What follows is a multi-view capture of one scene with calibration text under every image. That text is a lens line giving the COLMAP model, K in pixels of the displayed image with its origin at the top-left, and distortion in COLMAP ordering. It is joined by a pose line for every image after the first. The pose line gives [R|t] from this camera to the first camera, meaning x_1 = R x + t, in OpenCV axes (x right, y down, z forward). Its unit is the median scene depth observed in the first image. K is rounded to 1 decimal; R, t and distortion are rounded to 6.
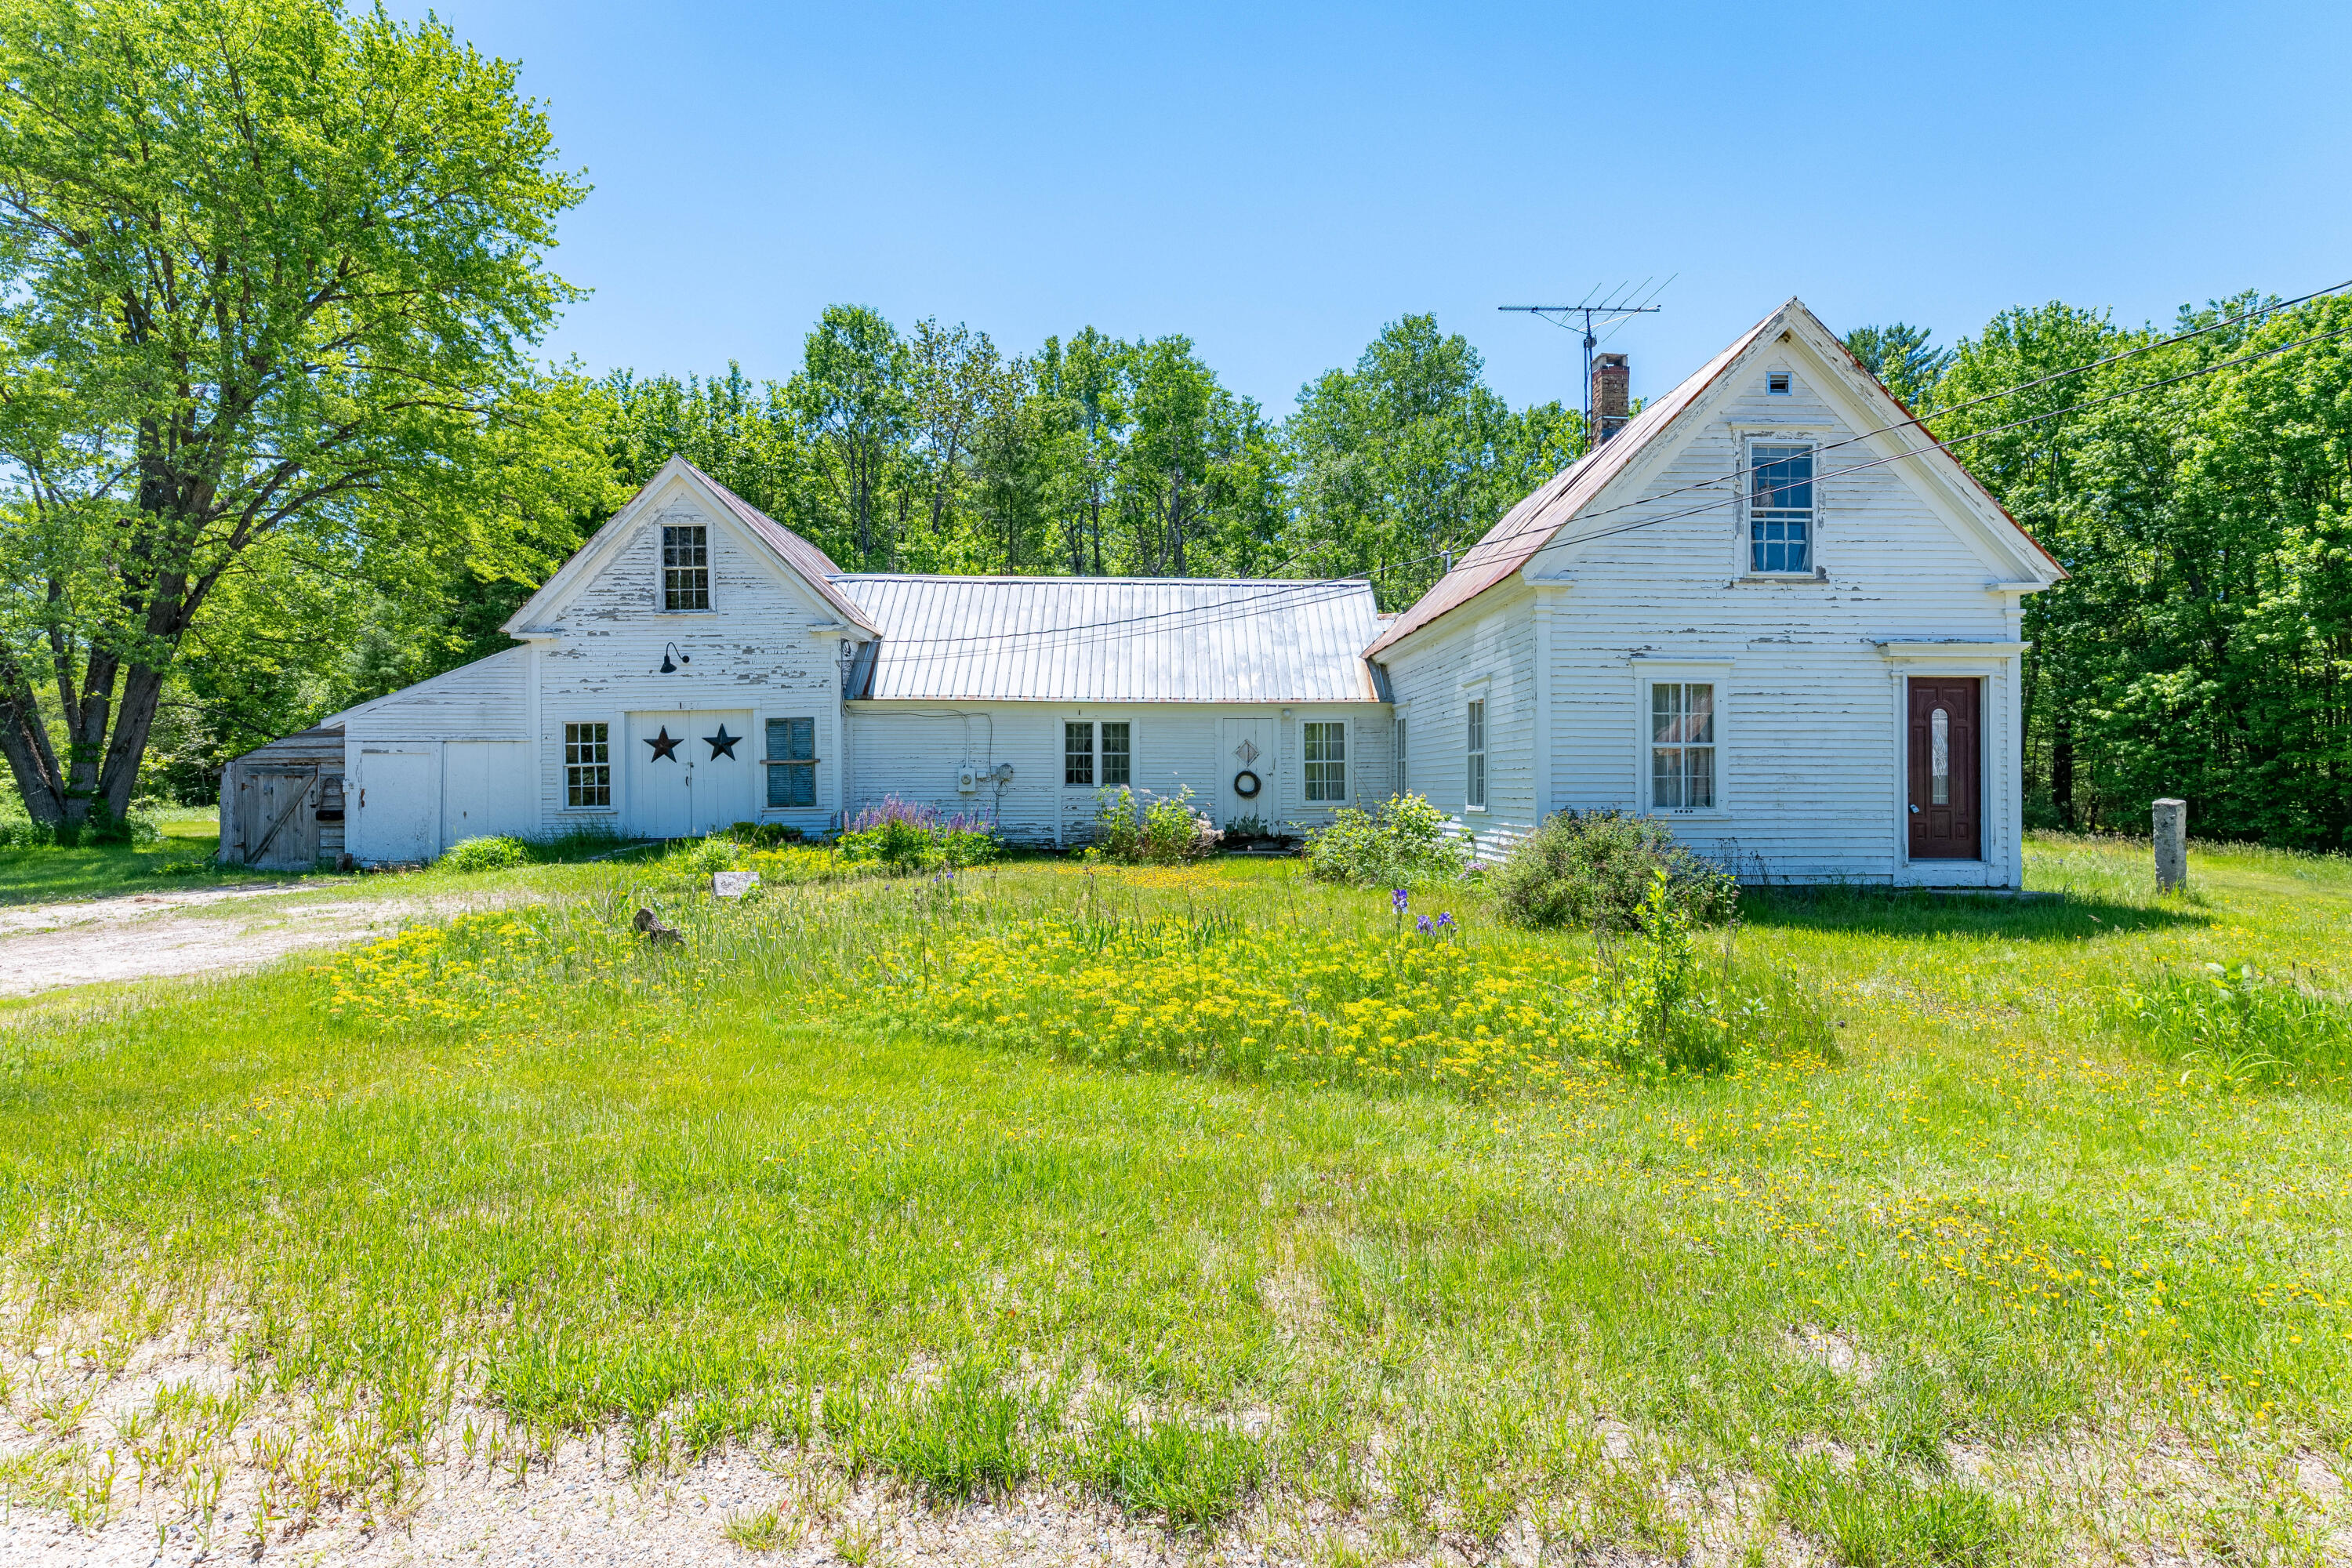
lens RADIAL K [[1145.5, 0, 1176.0], [0, 1145.5, 784.0], [0, 0, 1]] dist [0.000980, 0.000134]
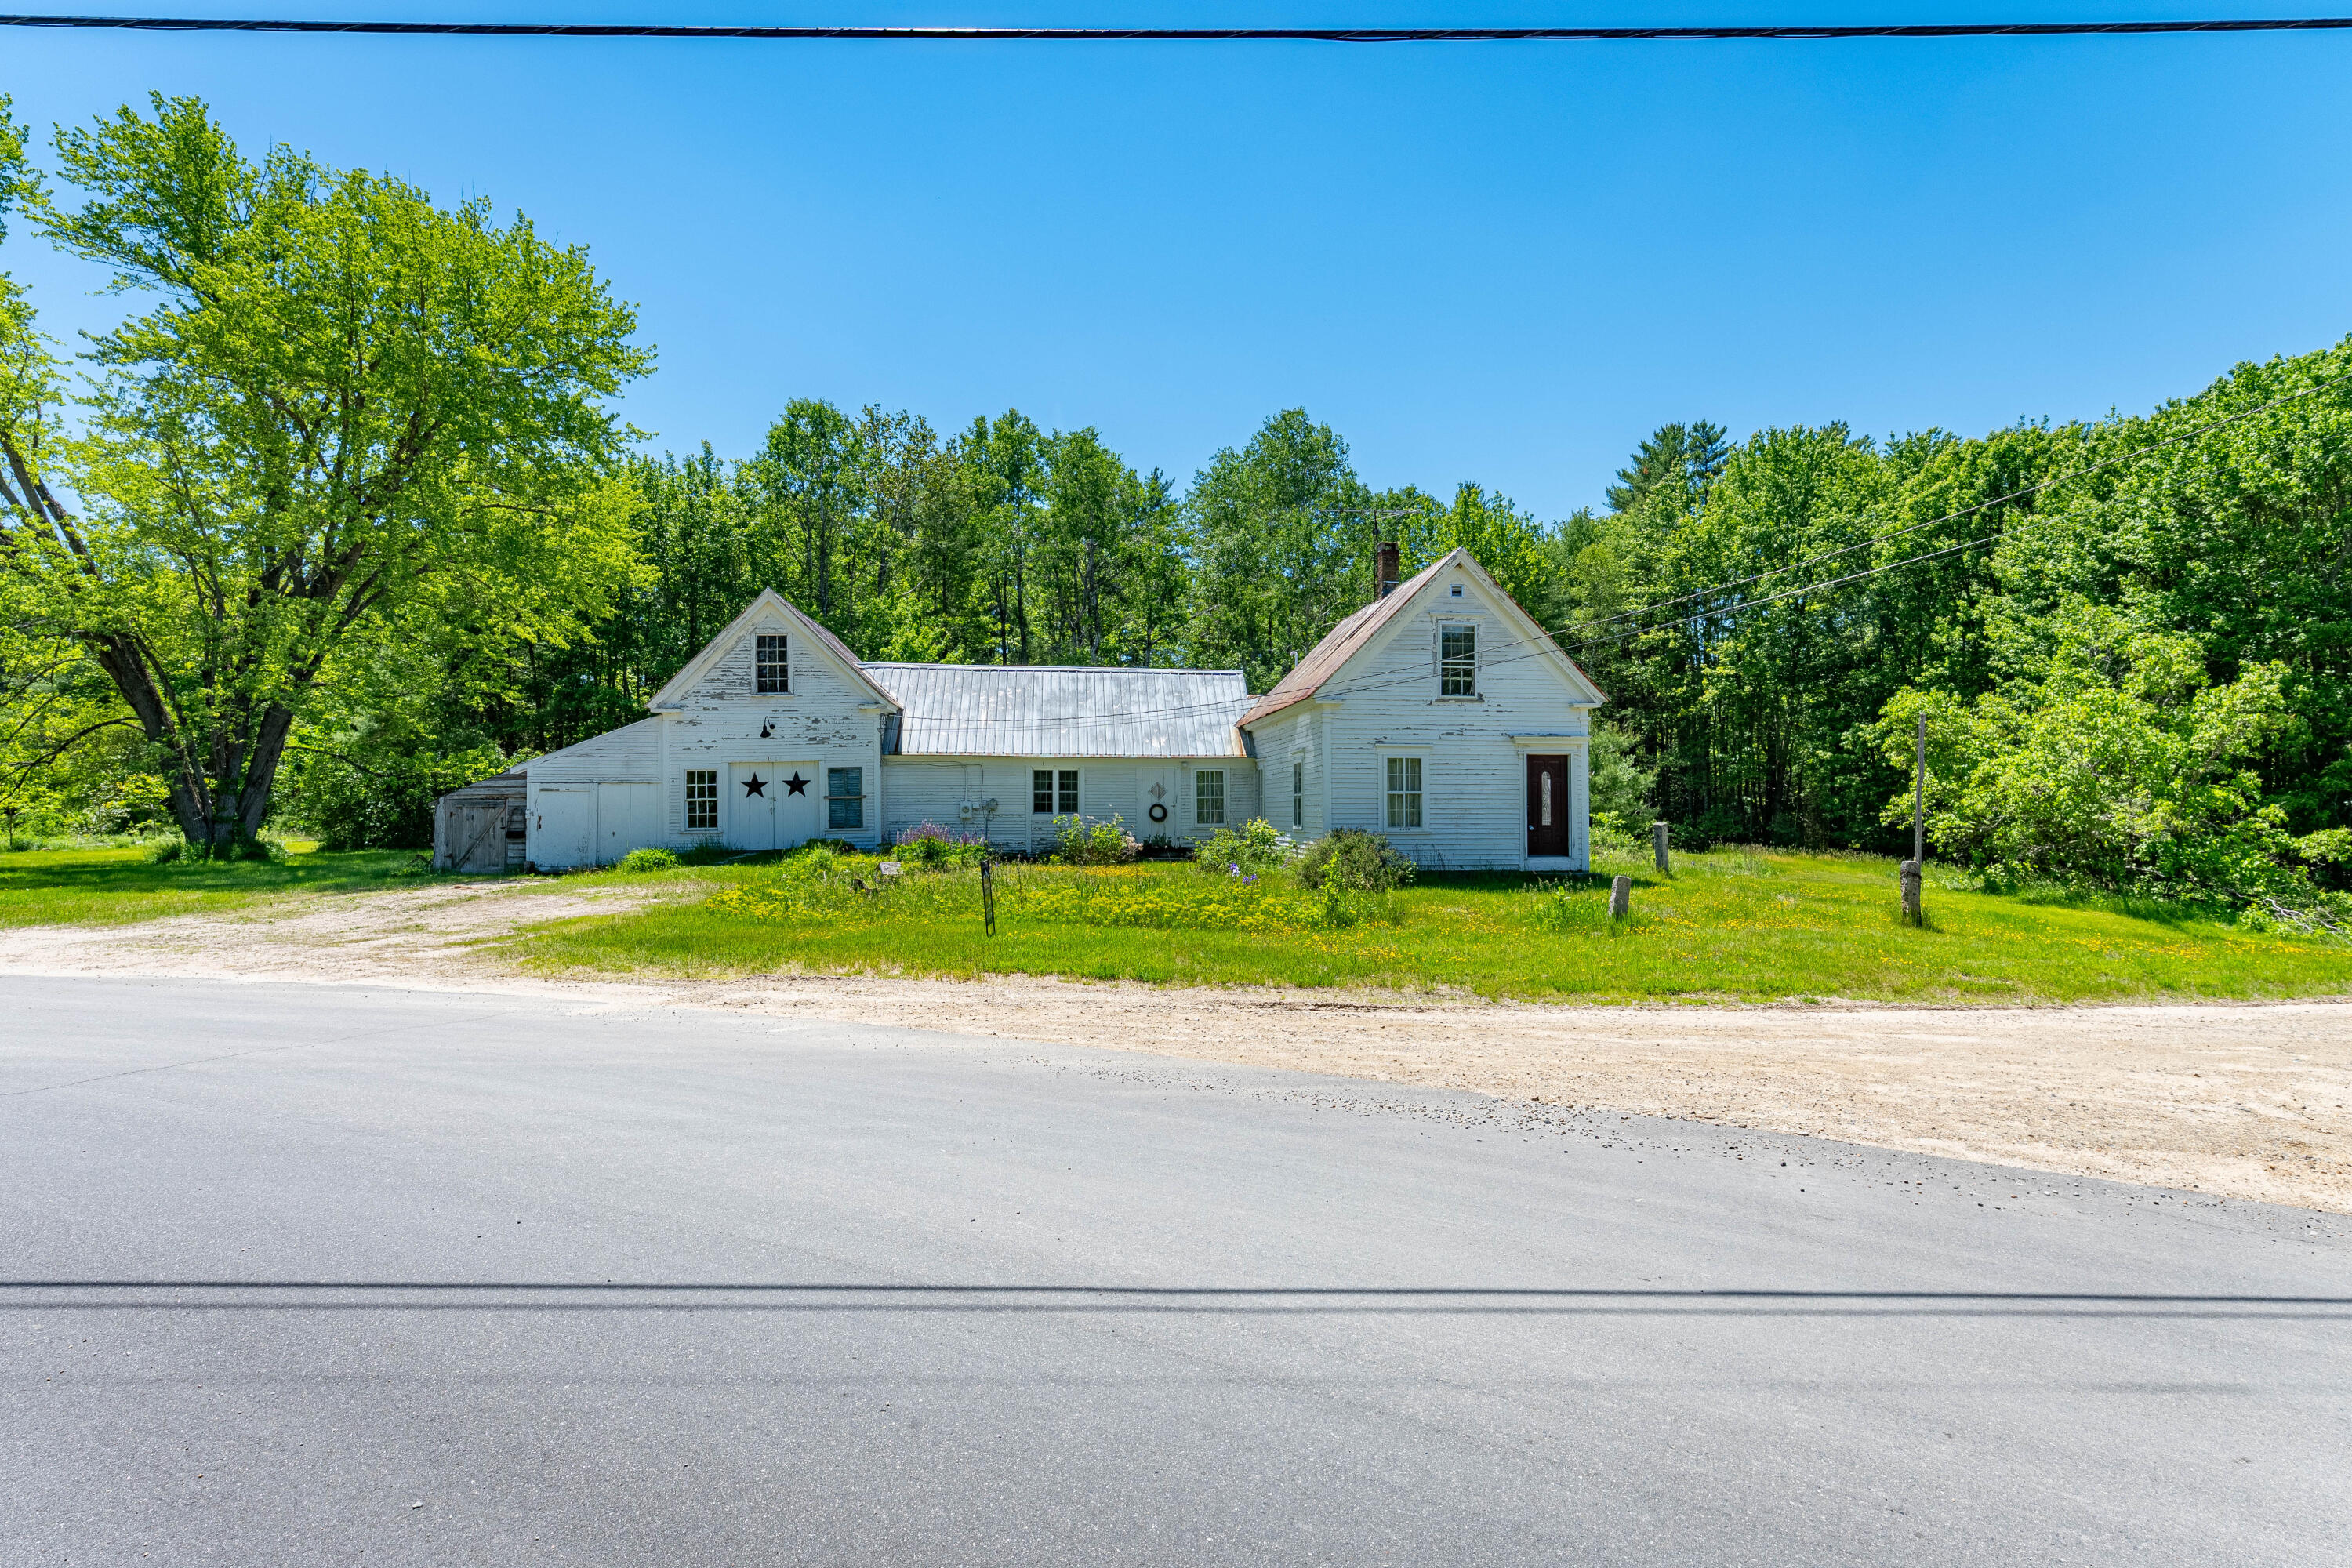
lens RADIAL K [[1171.3, 0, 1176.0], [0, 1171.3, 784.0], [0, 0, 1]] dist [-0.002036, -0.000196]
pose [[0.996172, 0.002102, 0.087391, -0.047127], [-0.000275, 0.999781, -0.020911, -0.005447], [-0.087416, 0.020807, 0.995955, -0.511540]]
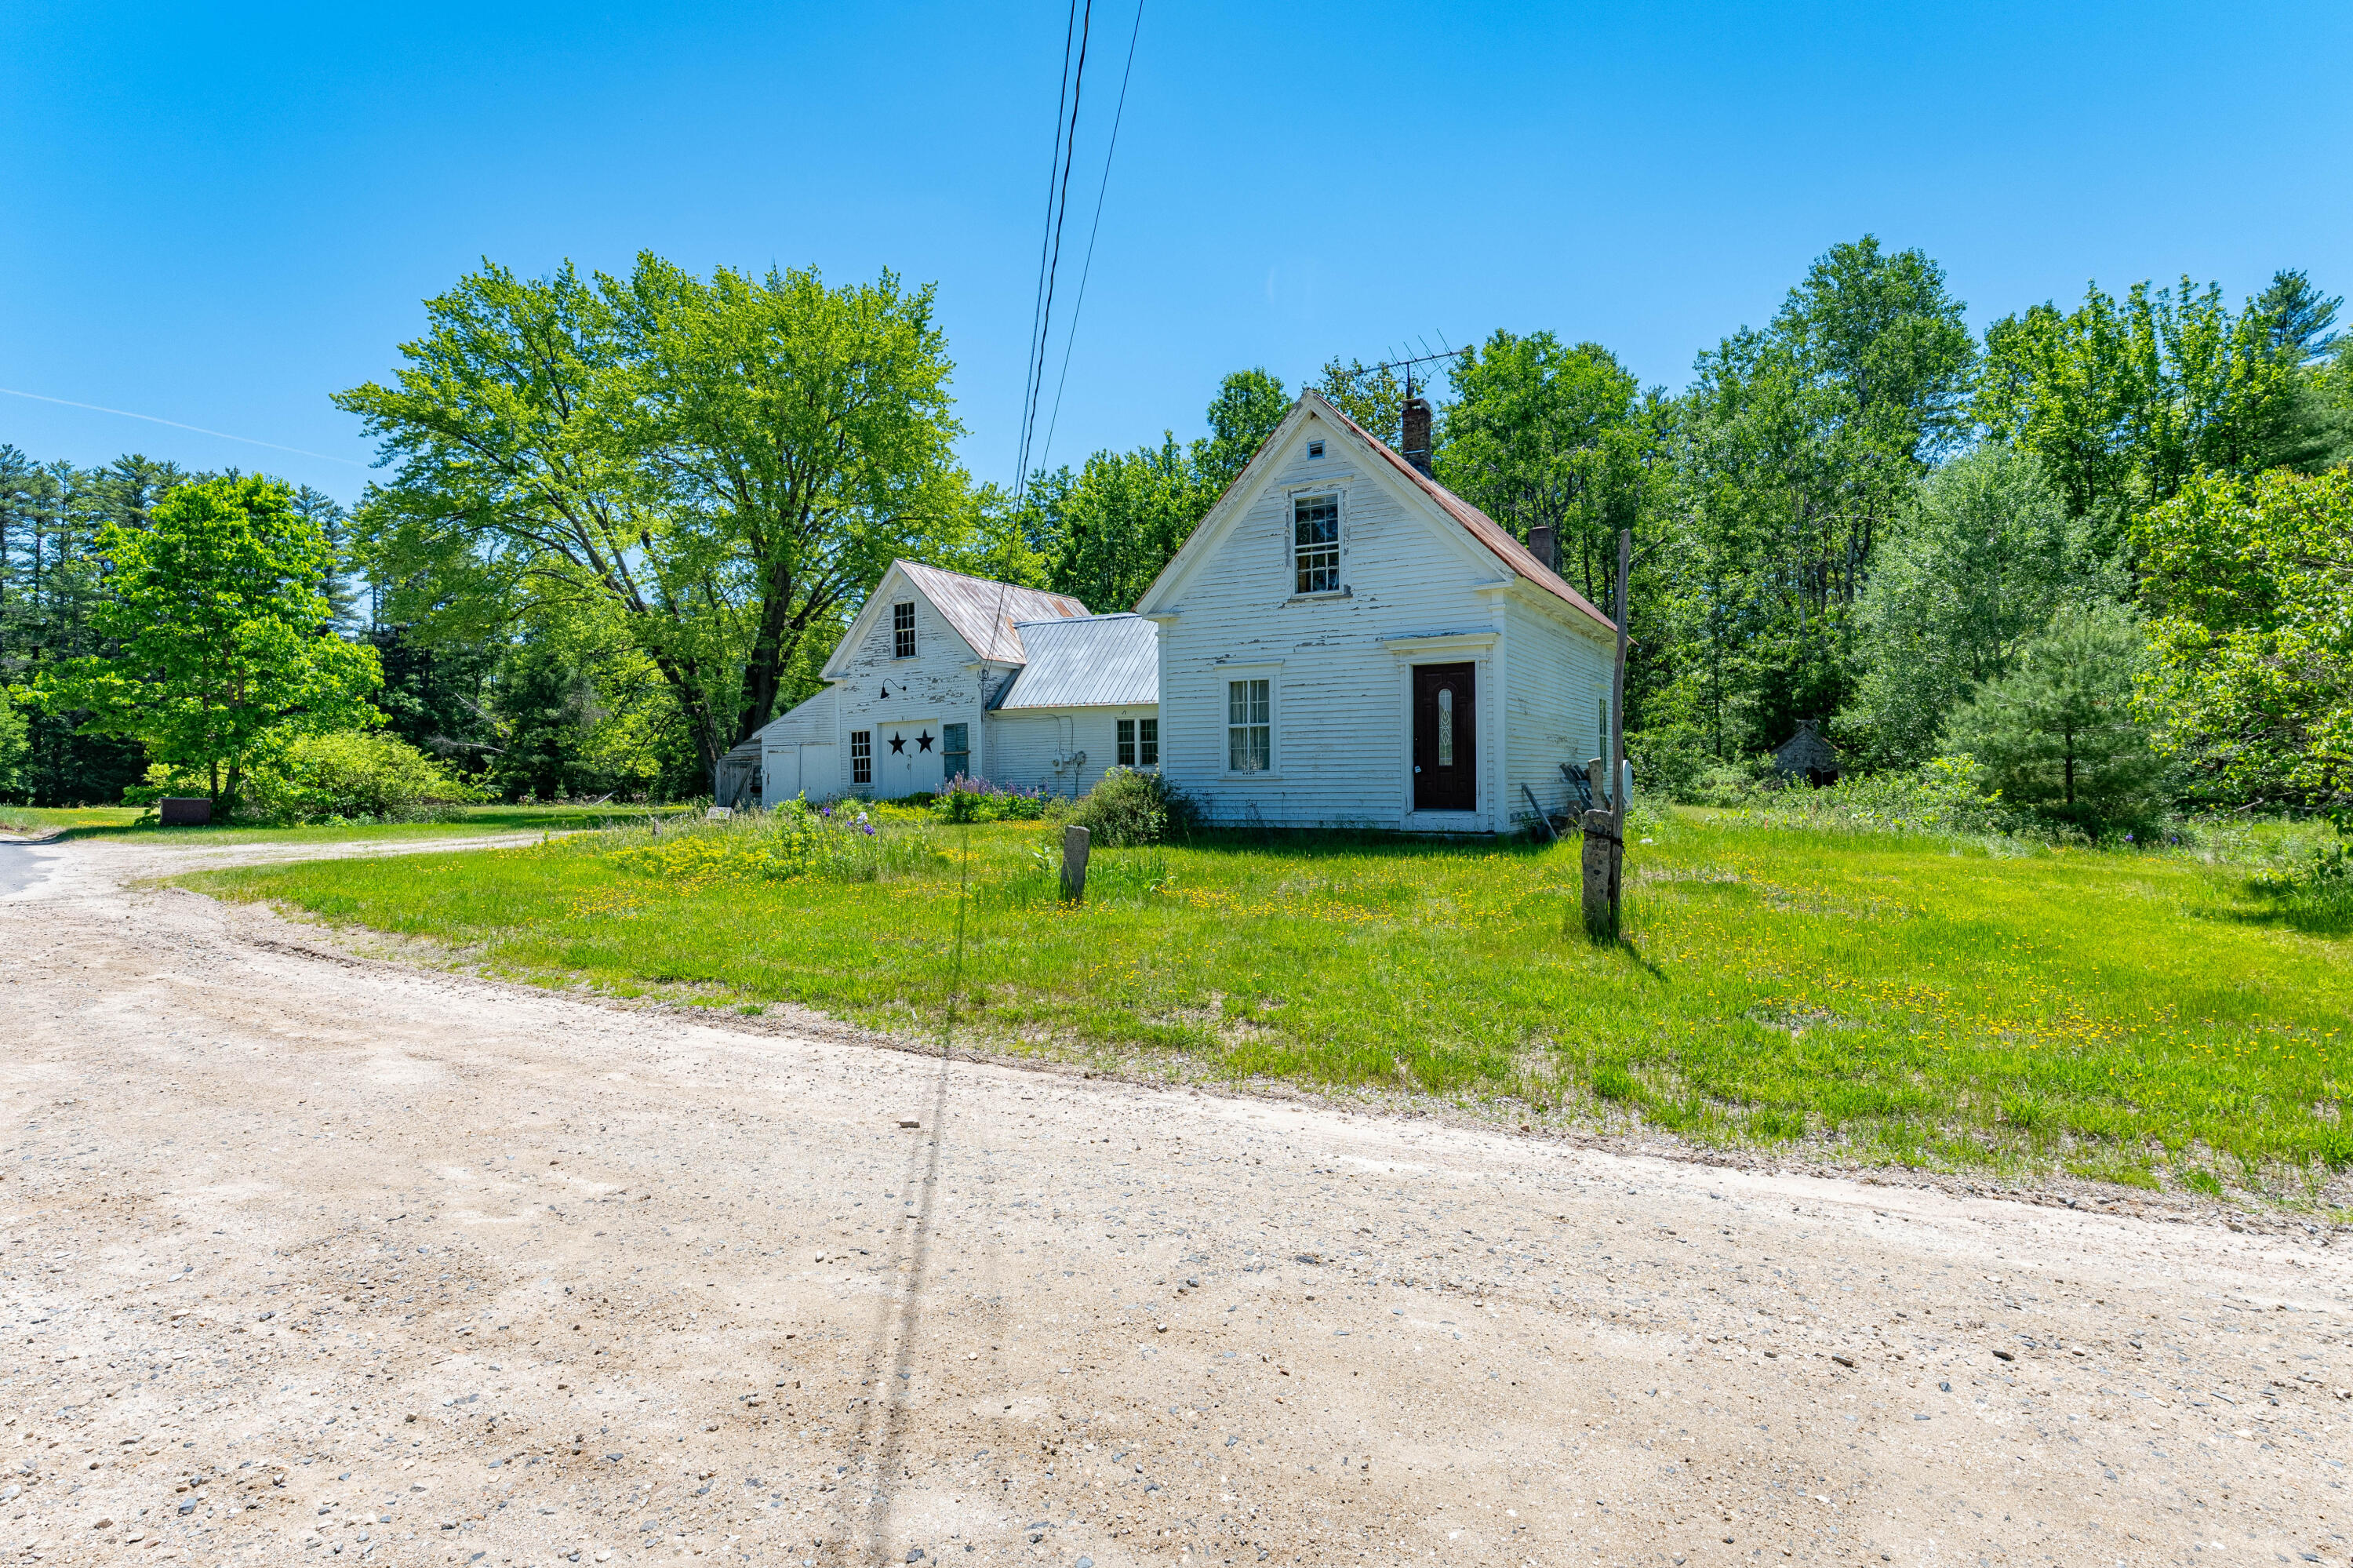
lens RADIAL K [[1171.9, 0, 1176.5], [0, 1171.9, 784.0], [0, 0, 1]] dist [-0.002036, -0.000196]
pose [[0.847553, -0.006182, -0.530674, 0.719989], [0.007272, 0.999974, -0.000034, 0.023560], [0.530660, -0.003830, 0.847576, -0.154834]]
